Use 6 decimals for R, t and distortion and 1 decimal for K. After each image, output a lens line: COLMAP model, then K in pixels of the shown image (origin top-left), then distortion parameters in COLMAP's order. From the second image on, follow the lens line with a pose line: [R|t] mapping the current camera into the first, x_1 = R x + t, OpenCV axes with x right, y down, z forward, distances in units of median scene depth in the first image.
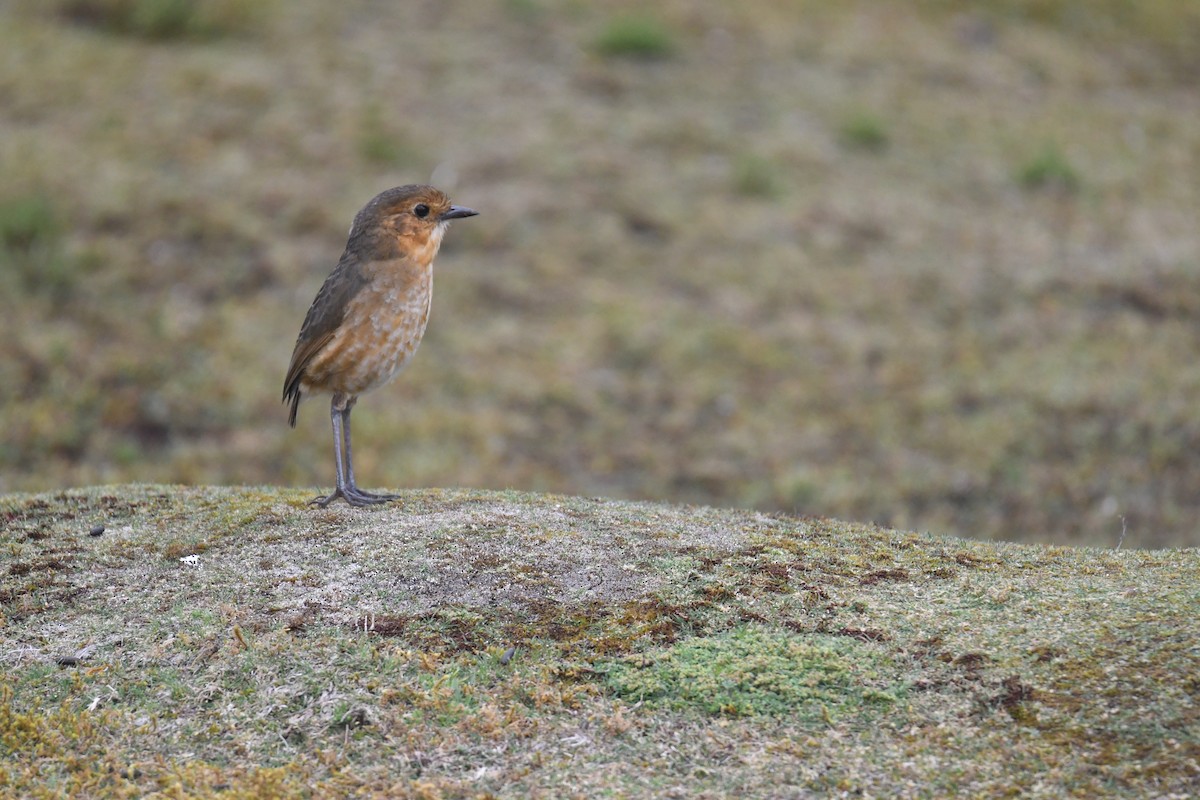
lens RADIAL K [[919.7, 0, 599.6], [0, 919.7, 369.4], [0, 0, 1]] dist [0.006682, -0.000054]
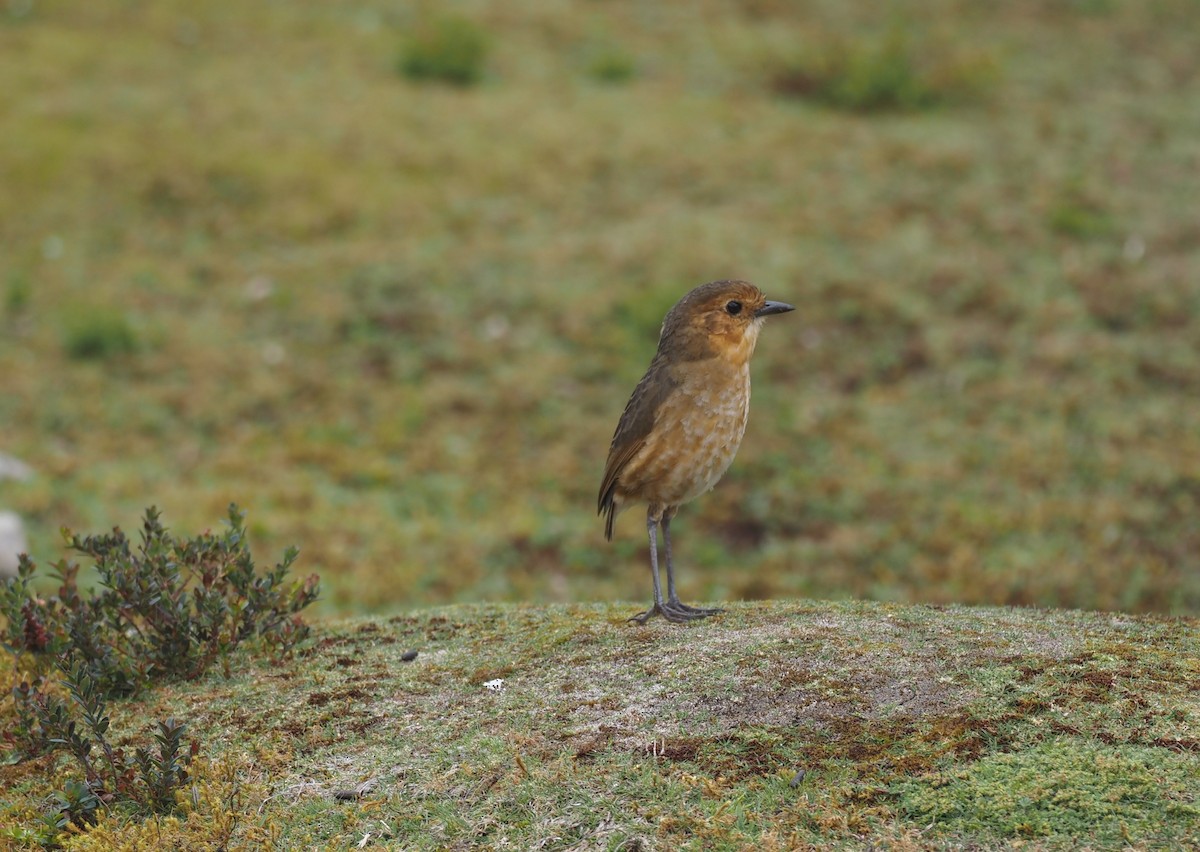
lens RADIAL K [[975.9, 0, 600.0], [0, 975.9, 486.5], [0, 0, 1]] dist [-0.009066, -0.001739]
pose [[0.999528, -0.029861, -0.007221, -0.311306], [0.029837, 0.999549, -0.003480, 0.010062], [0.007321, 0.003263, 0.999968, -0.001793]]
